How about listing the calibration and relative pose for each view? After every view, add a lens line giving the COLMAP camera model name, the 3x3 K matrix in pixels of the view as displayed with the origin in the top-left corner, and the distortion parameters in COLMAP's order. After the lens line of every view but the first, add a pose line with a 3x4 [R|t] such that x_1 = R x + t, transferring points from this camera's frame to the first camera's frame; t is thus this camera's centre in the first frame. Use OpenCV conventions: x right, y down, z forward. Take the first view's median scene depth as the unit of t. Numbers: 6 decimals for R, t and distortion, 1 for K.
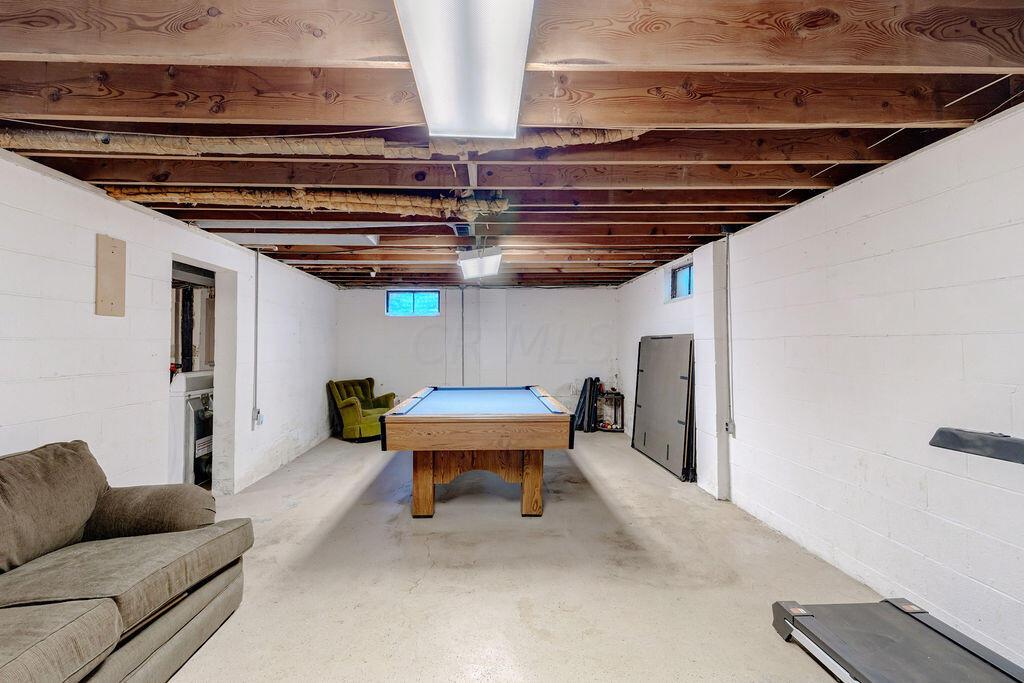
lens RADIAL K [[473.4, 0, 512.0], [0, 473.4, 341.5], [0, 0, 1]] dist [0.017614, 0.000043]
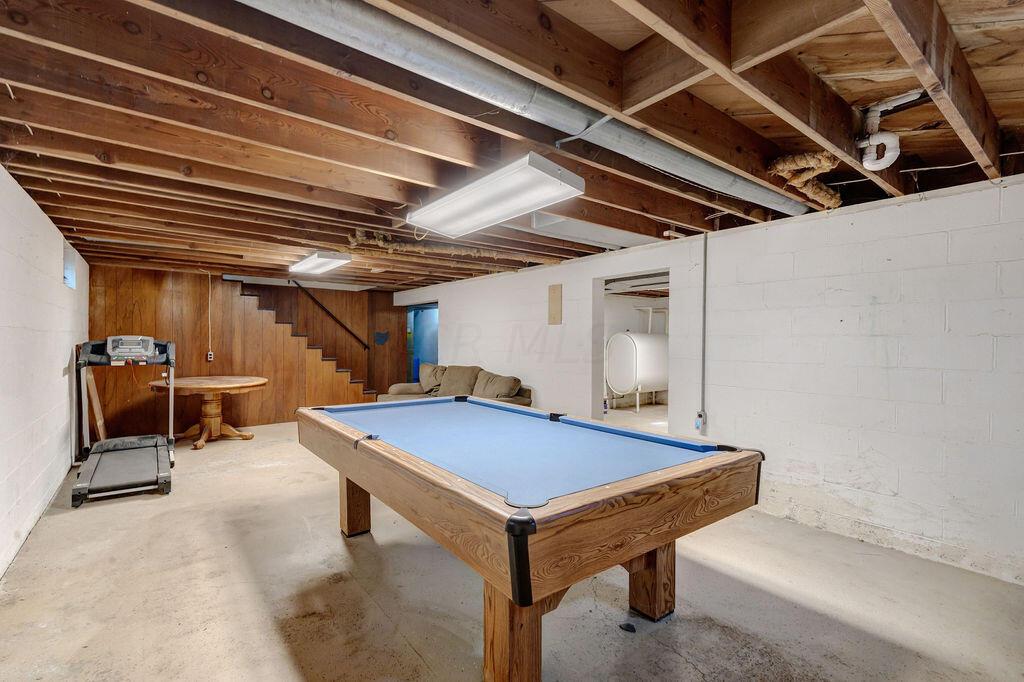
lens RADIAL K [[473.4, 0, 512.0], [0, 473.4, 341.0], [0, 0, 1]] dist [0.017614, 0.000043]
pose [[-0.827677, -0.005449, -0.561178, 0.331072], [-0.002461, 0.999978, -0.006079, 0.023324], [0.561199, -0.003651, -0.827673, 2.135526]]
